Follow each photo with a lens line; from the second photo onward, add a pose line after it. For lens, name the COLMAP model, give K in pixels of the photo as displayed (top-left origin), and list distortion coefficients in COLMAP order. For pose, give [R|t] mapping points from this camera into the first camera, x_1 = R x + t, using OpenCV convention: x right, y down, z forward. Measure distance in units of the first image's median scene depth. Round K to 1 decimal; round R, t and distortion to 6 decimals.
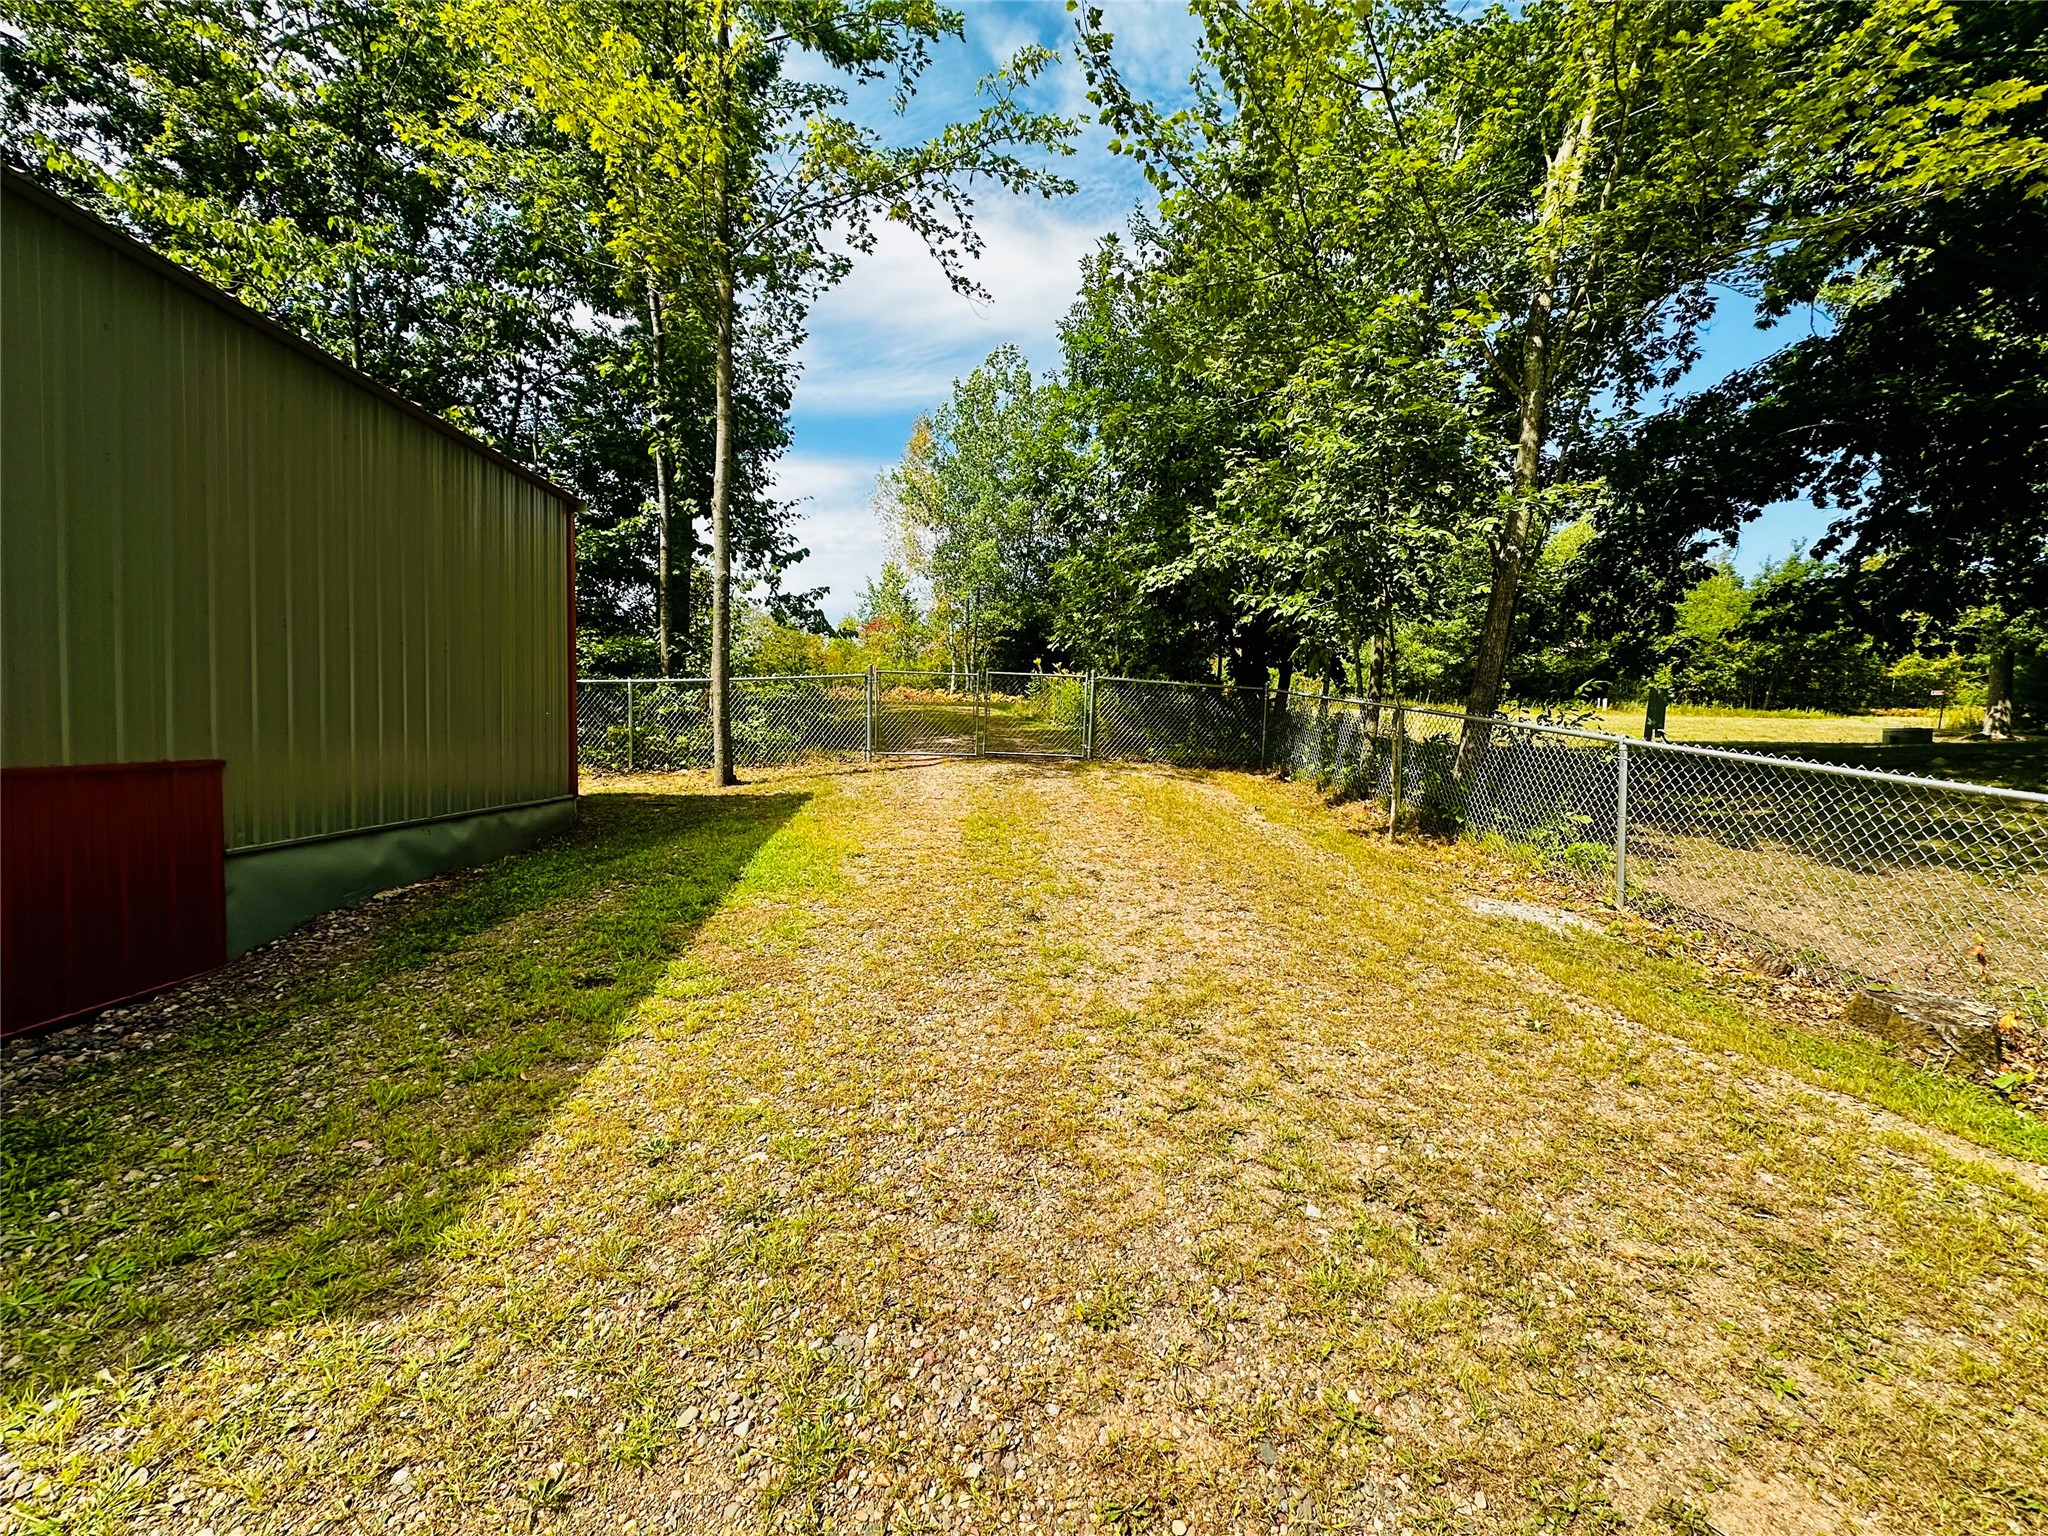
lens RADIAL K [[815.0, 0, 1029.4], [0, 815.0, 770.3], [0, 0, 1]] dist [-0.002071, 0.000711]
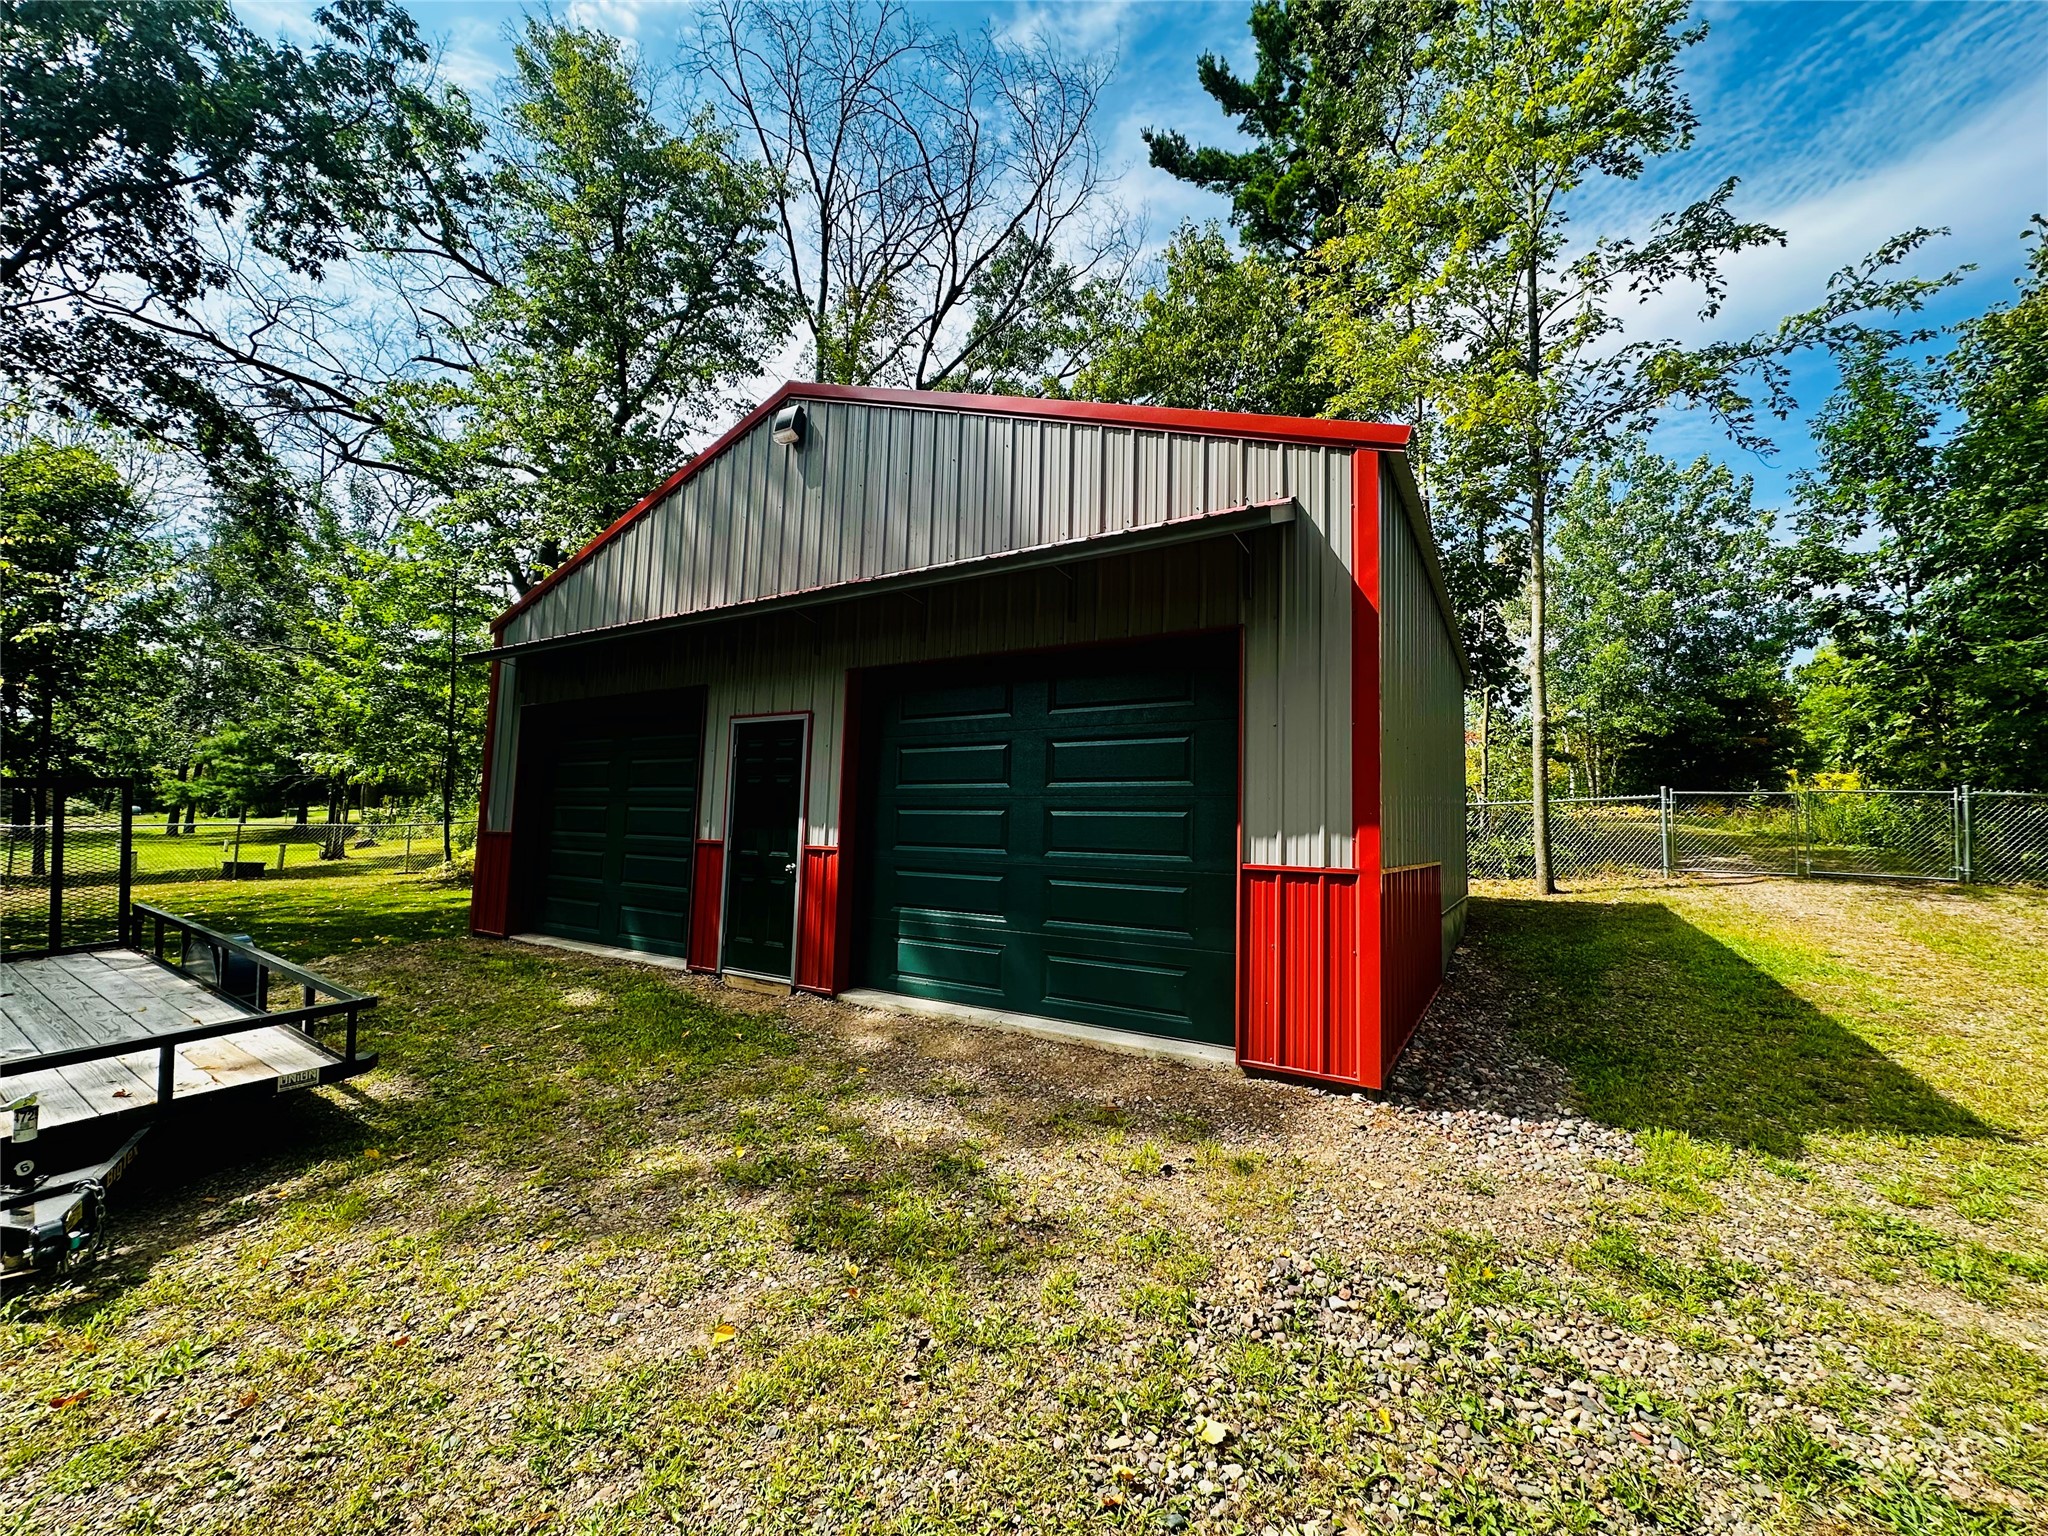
lens RADIAL K [[815.0, 0, 1028.7], [0, 815.0, 769.9], [0, 0, 1]] dist [-0.002071, 0.000711]
pose [[0.818460, -0.043311, -0.572928, -0.249579], [-0.039194, 0.990624, -0.130877, 0.020256], [0.573224, 0.129573, 0.809089, -0.329476]]
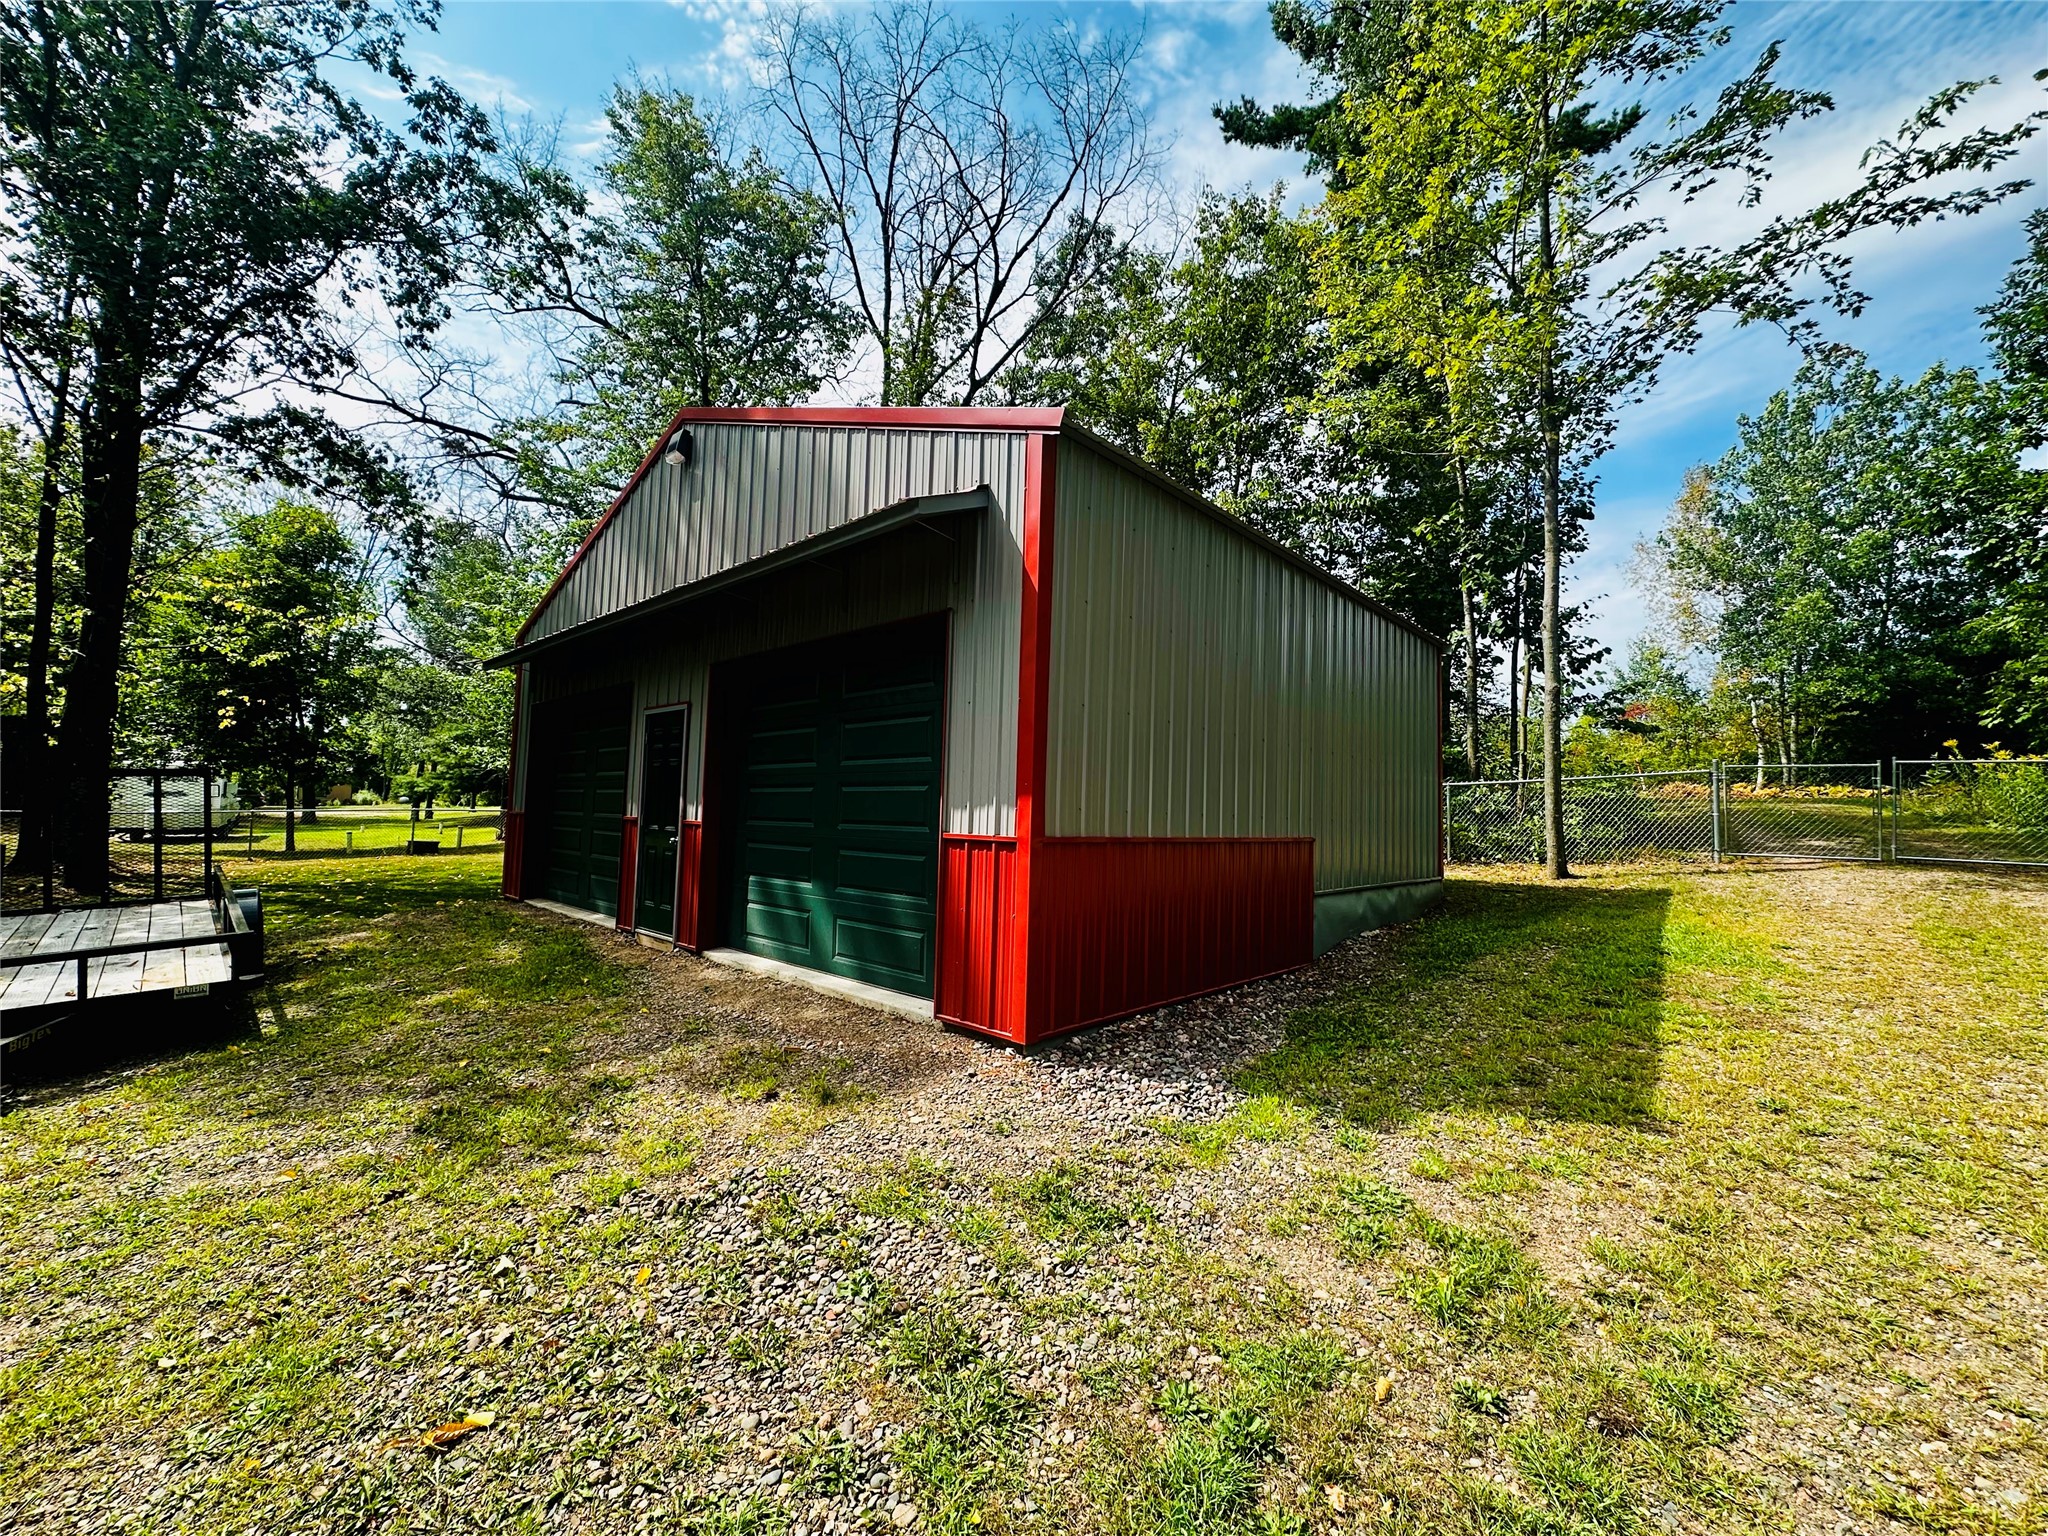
lens RADIAL K [[815.0, 0, 1024.6], [0, 815.0, 770.0], [0, 0, 1]] dist [-0.002071, 0.000711]
pose [[0.692495, -0.043507, -0.720109, -0.066233], [-0.048111, 0.993173, -0.106271, 0.020111], [0.719817, 0.108237, 0.685674, -0.212314]]
